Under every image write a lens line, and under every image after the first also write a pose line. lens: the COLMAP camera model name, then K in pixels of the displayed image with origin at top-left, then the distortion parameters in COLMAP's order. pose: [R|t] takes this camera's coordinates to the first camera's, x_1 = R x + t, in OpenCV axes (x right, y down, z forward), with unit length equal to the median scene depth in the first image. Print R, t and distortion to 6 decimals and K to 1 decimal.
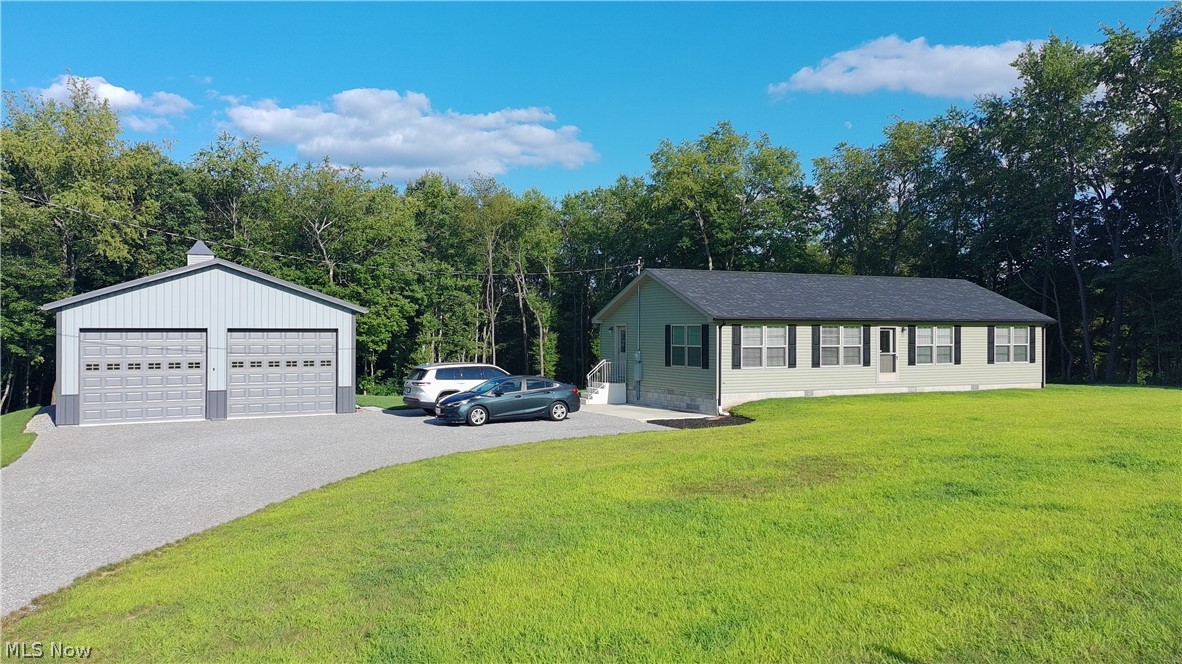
lens RADIAL K [[915.1, 0, 586.3], [0, 915.1, 330.6], [0, 0, 1]] dist [0.063814, -0.051172]
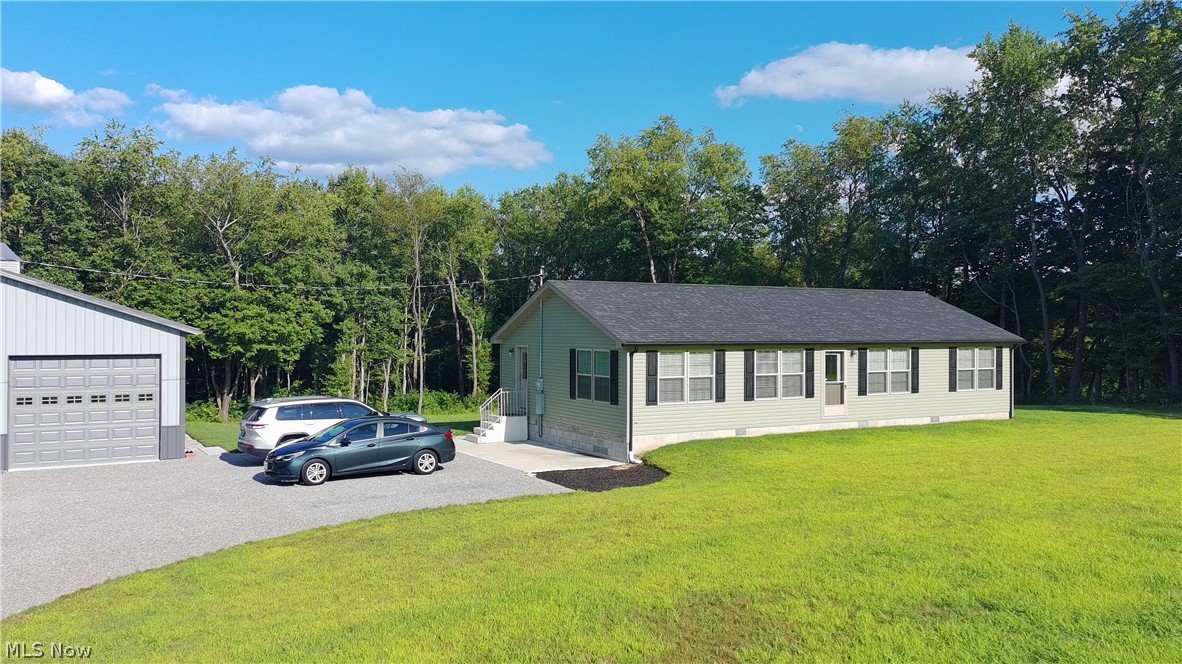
lens RADIAL K [[915.1, 0, 586.3], [0, 915.1, 330.6], [0, 0, 1]] dist [0.063814, -0.051172]
pose [[0.998890, 0.000553, 0.047107, 0.035436], [-0.000603, 0.999999, 0.001057, -0.013436], [-0.047107, -0.001085, 0.998889, 0.099190]]
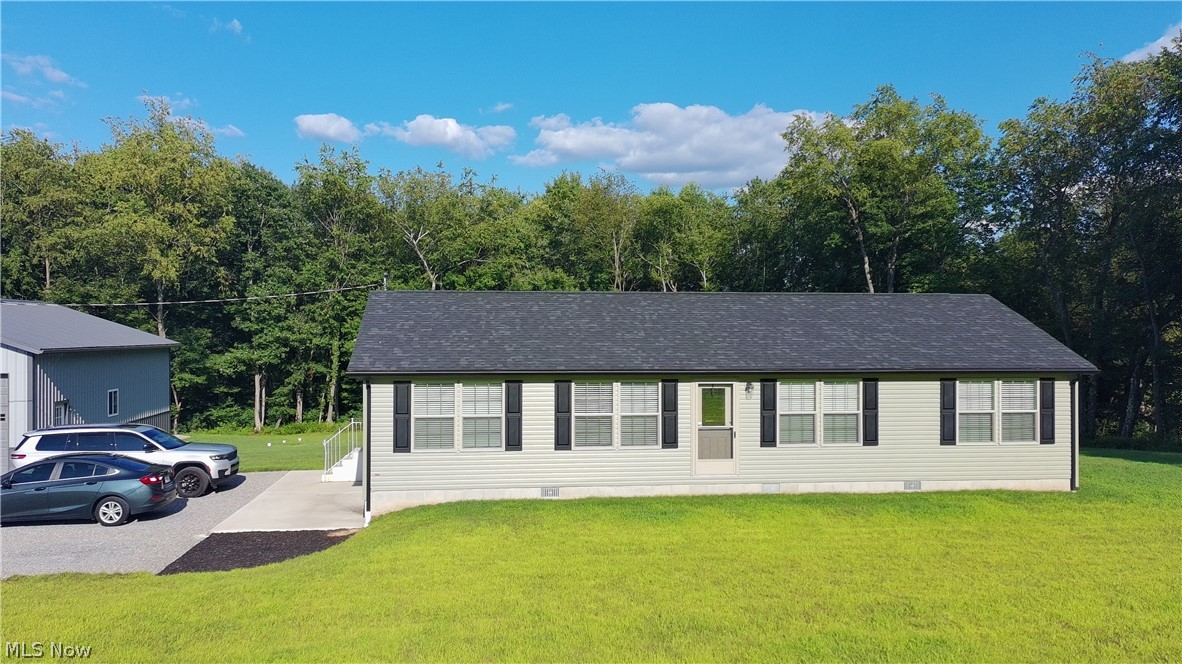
lens RADIAL K [[915.1, 0, 586.3], [0, 915.1, 330.6], [0, 0, 1]] dist [0.063814, -0.051172]
pose [[0.940785, -0.000220, -0.339003, 0.262718], [-0.000291, 0.999999, -0.001455, -0.021546], [0.339003, 0.001468, 0.940784, 0.238983]]
